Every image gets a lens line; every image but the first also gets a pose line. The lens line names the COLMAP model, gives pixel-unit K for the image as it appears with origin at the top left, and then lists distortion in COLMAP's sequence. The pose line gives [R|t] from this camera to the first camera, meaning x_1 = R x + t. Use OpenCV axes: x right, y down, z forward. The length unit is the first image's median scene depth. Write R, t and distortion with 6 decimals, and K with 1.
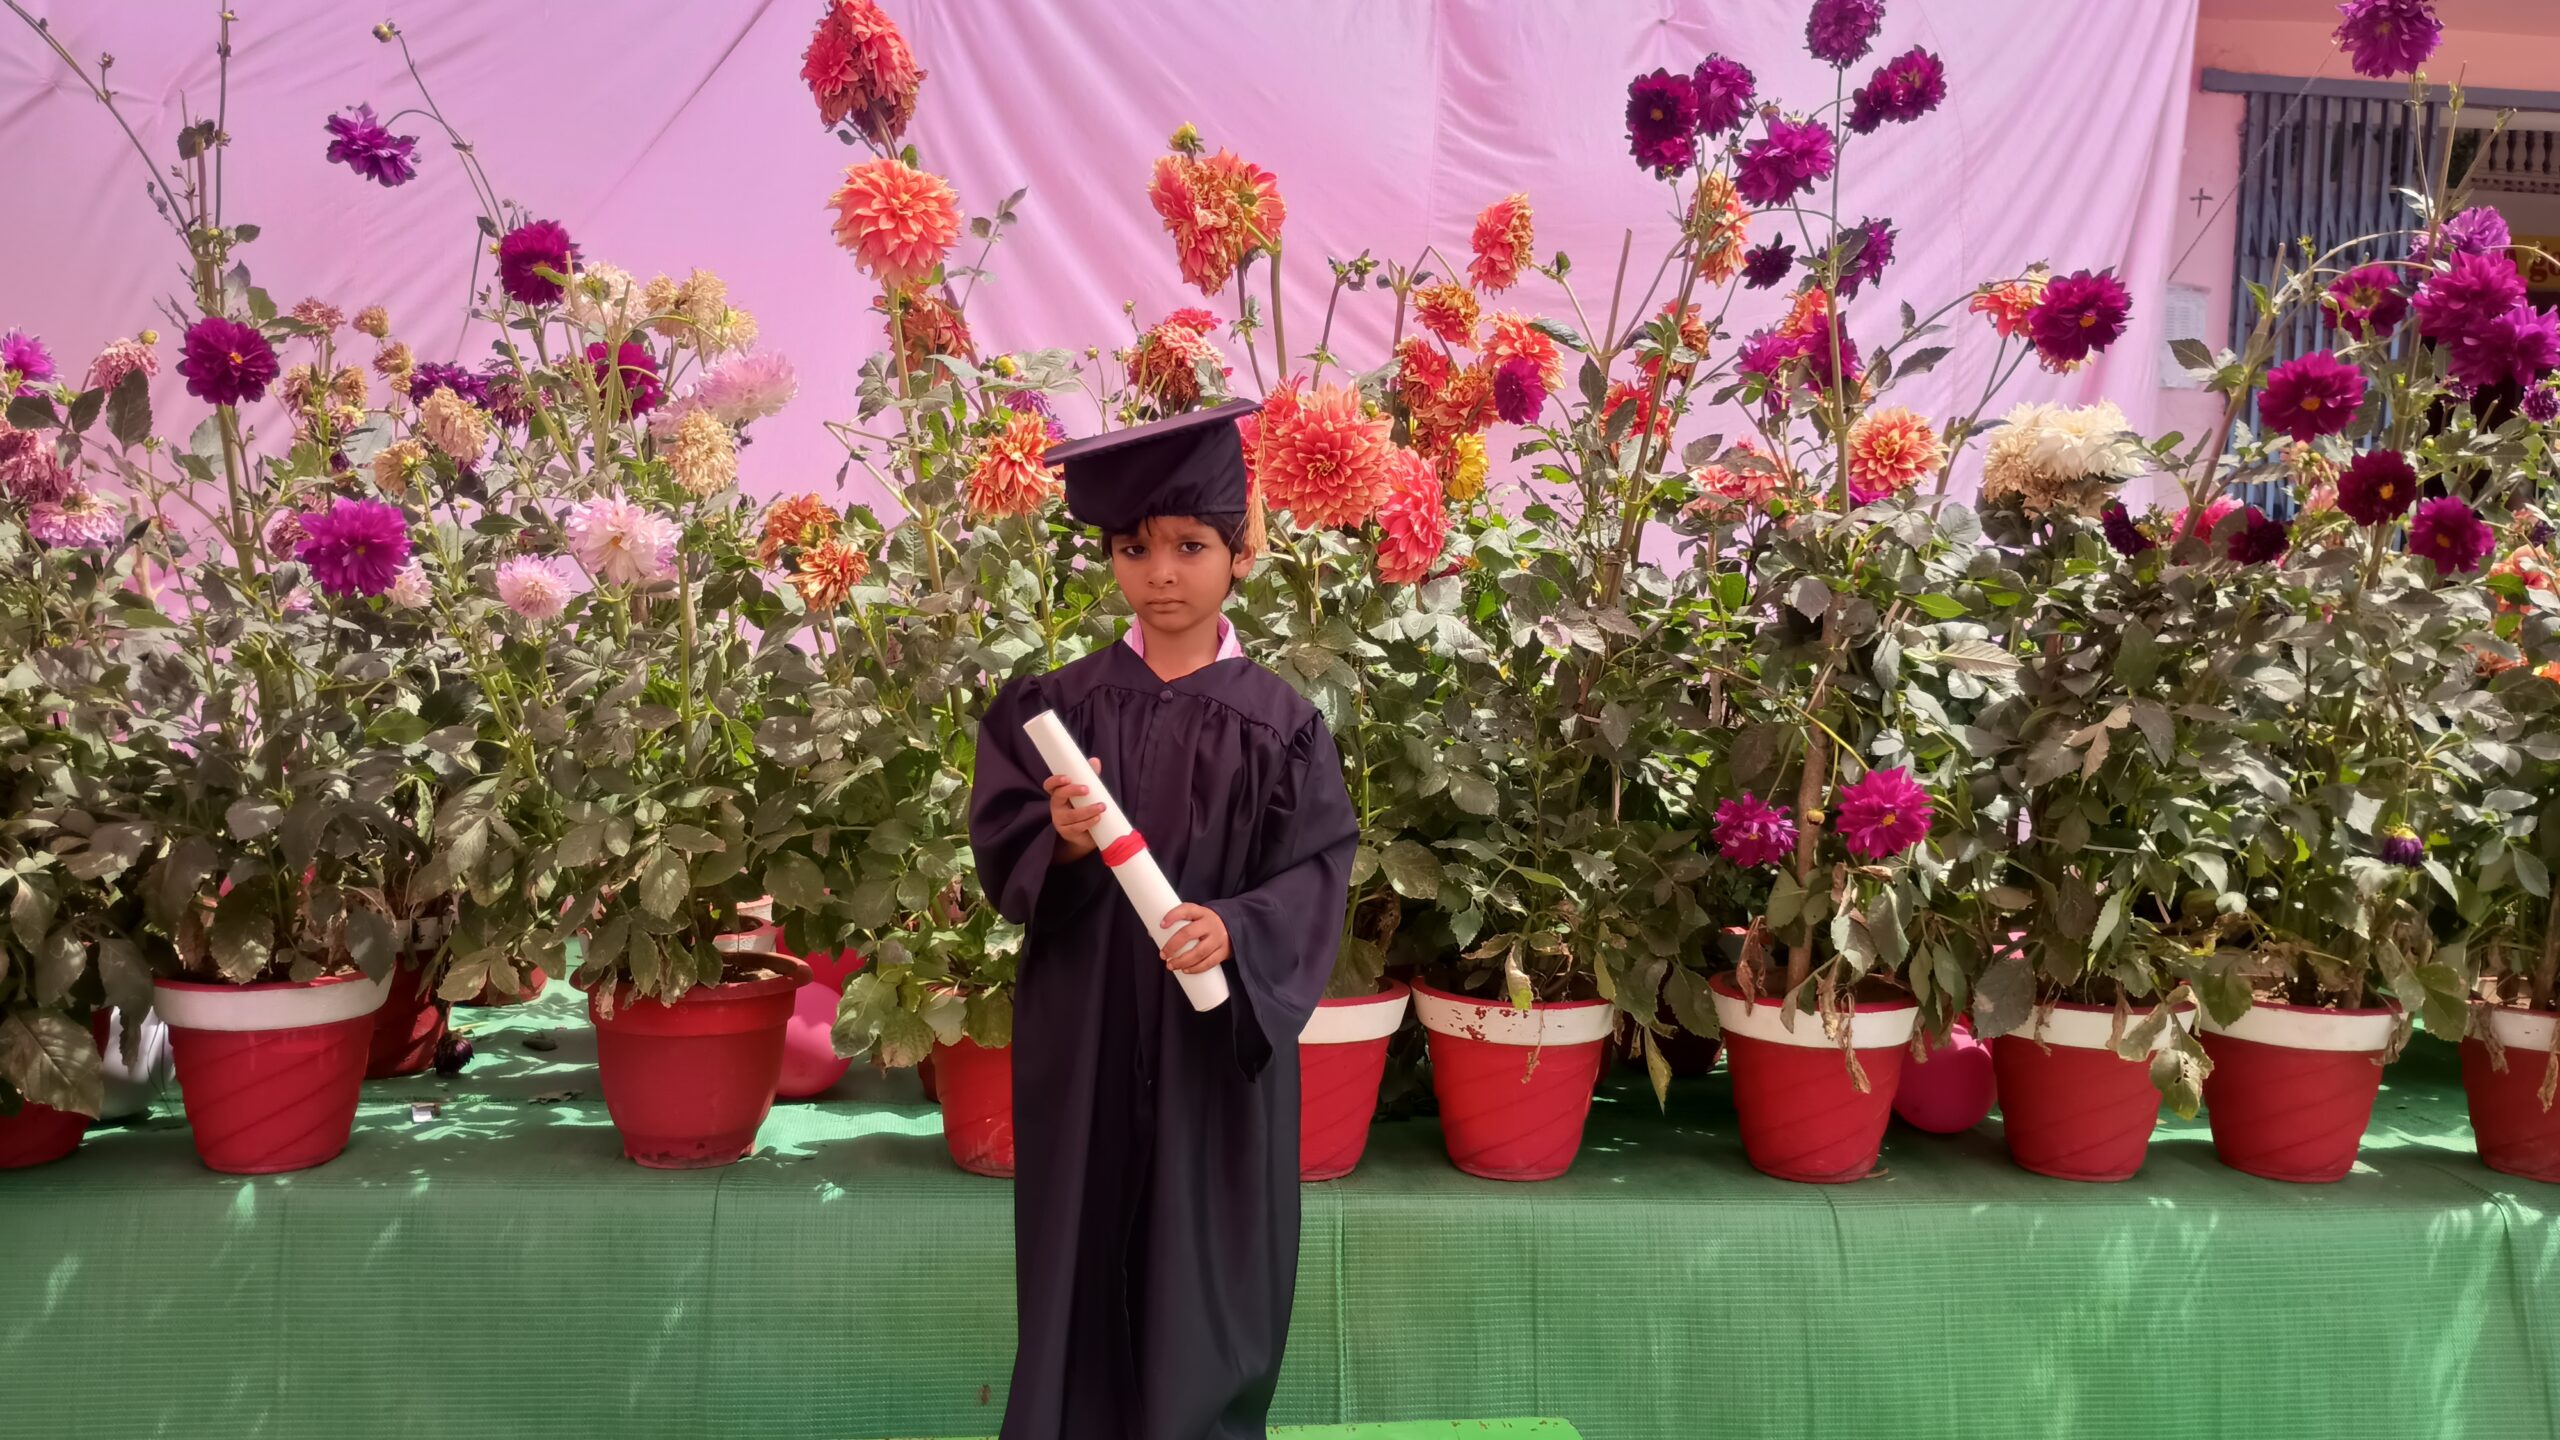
lens RADIAL K [[2112.4, 0, 1242.3], [0, 2112.4, 726.8], [0, 0, 1]] dist [0.037979, -0.050578]
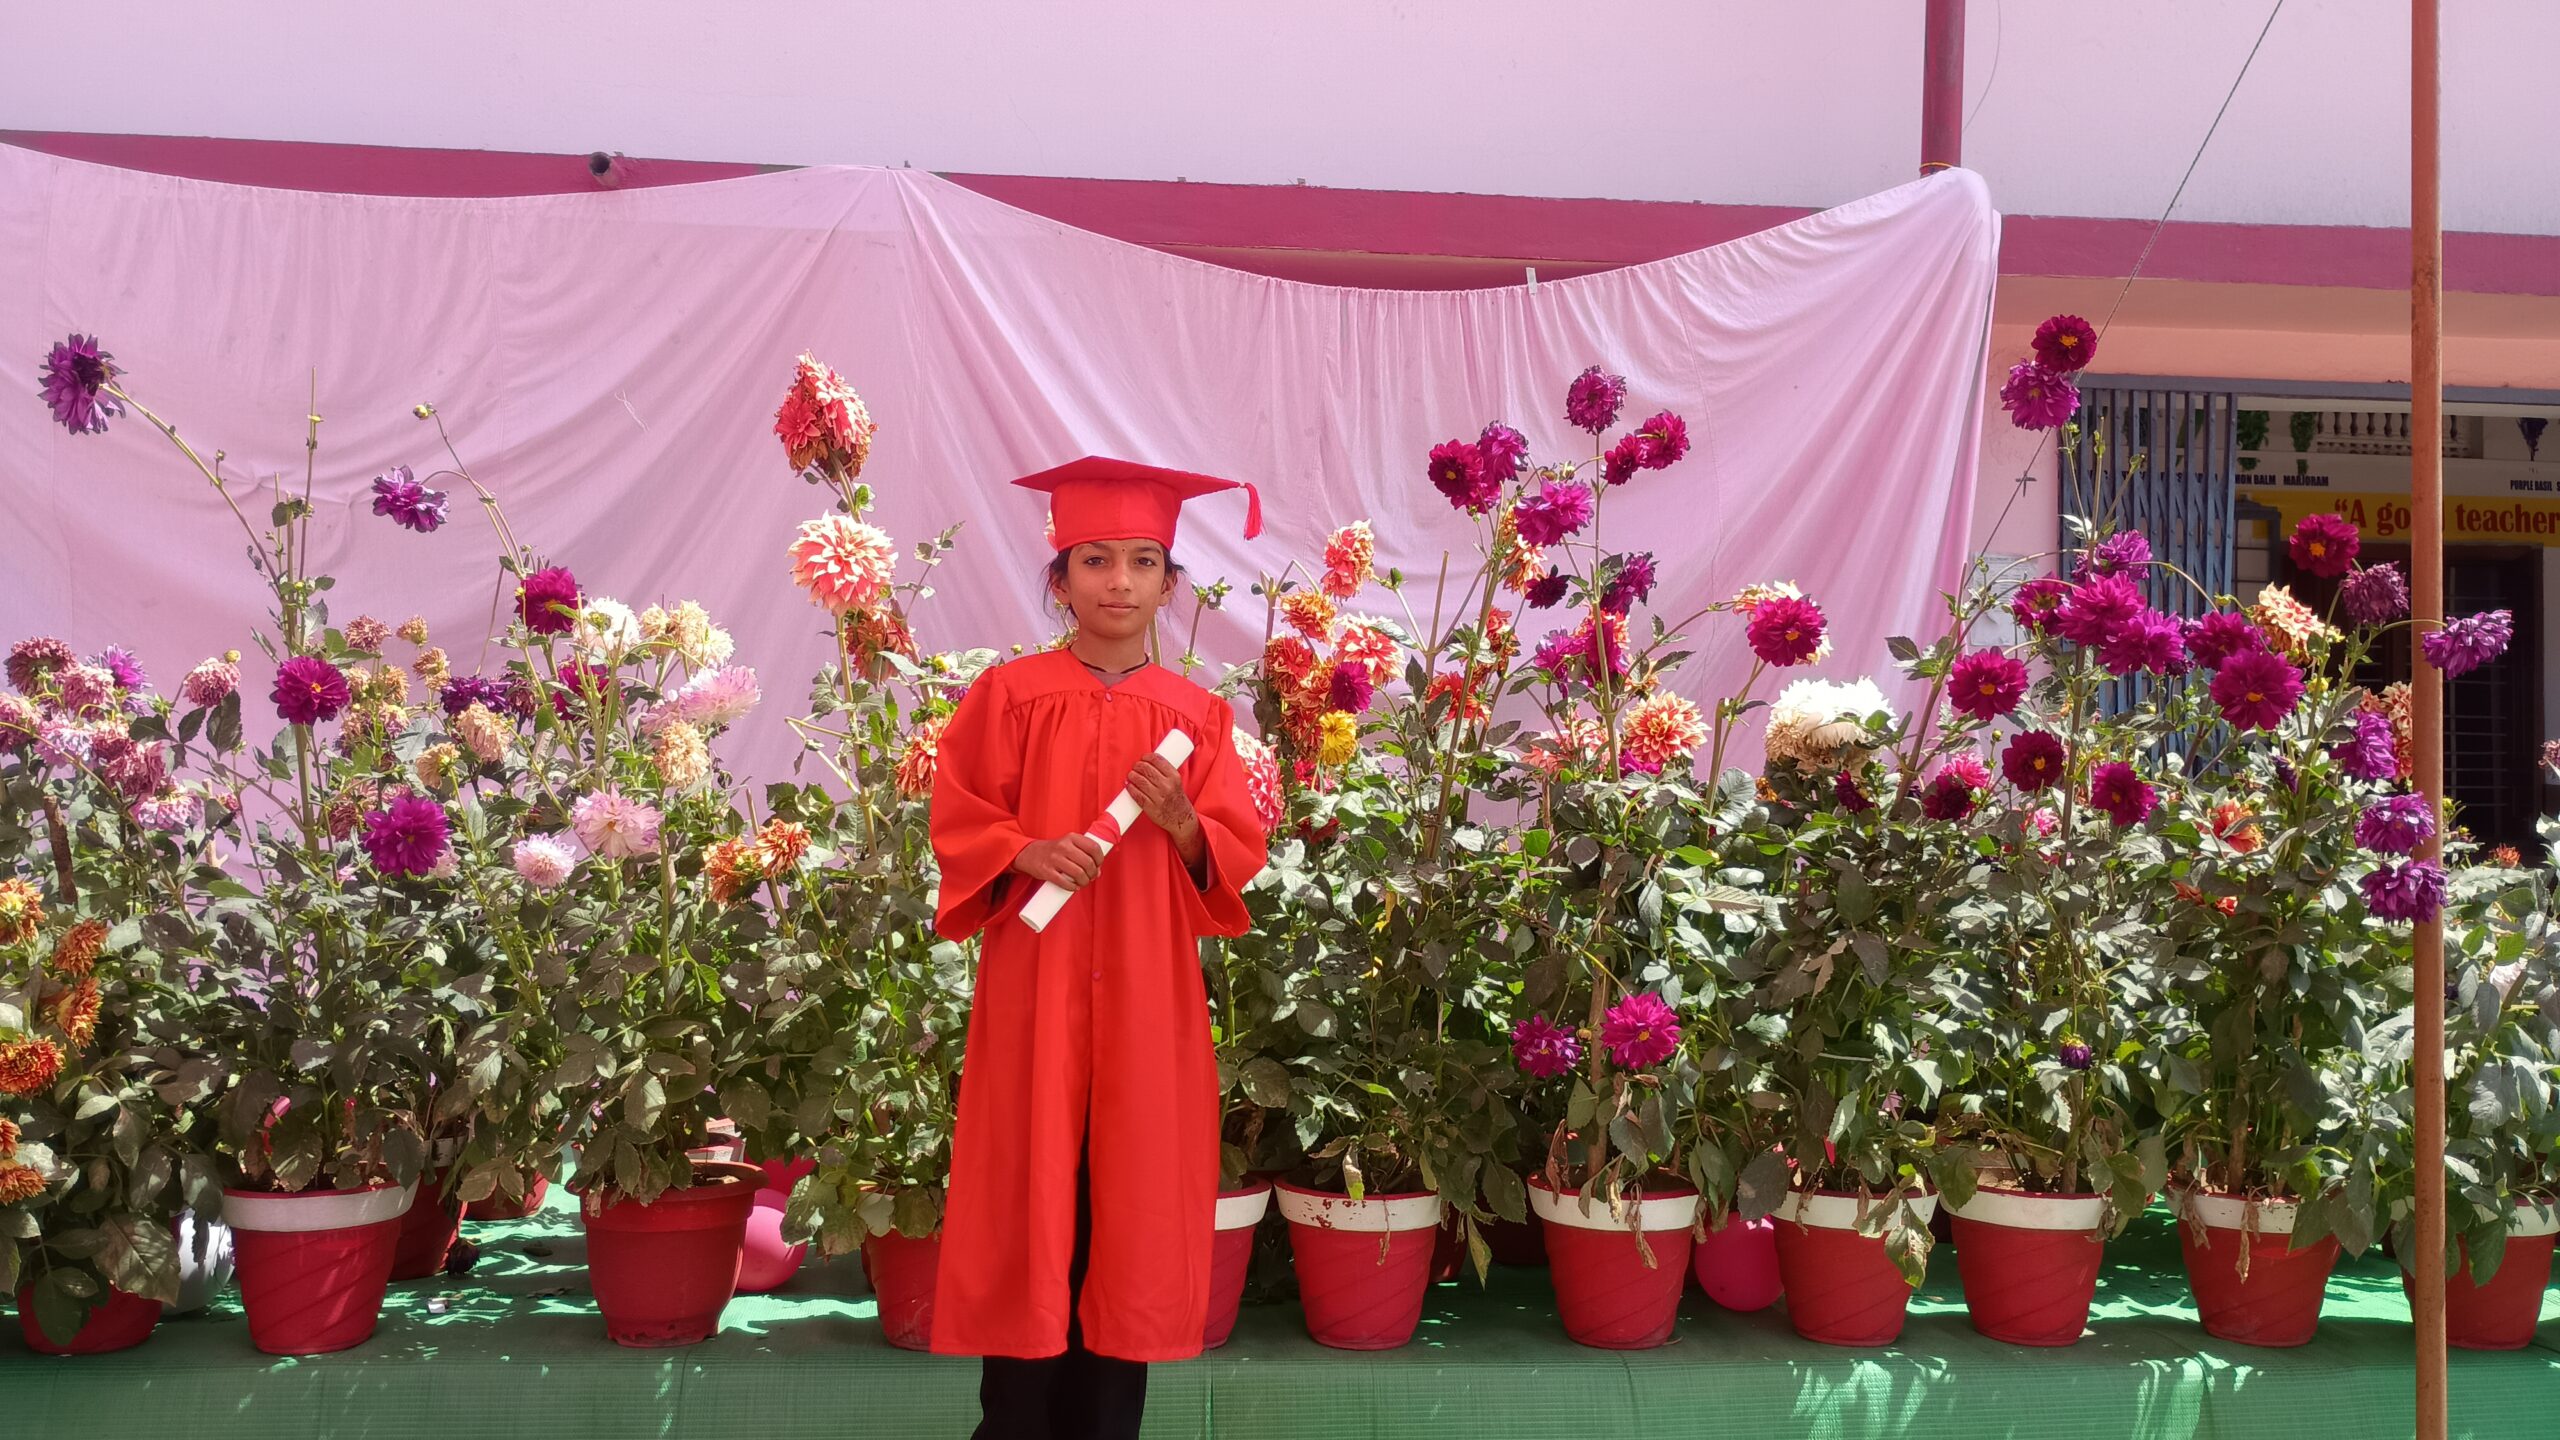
lens RADIAL K [[2122.3, 0, 1249.7], [0, 2122.3, 712.9], [0, 0, 1]] dist [0.038185, -0.056905]
pose [[0.999910, -0.013159, -0.002562, 0.075599], [0.012787, 0.993554, -0.112638, -0.005639], [0.004027, 0.112595, 0.993633, -0.223893]]
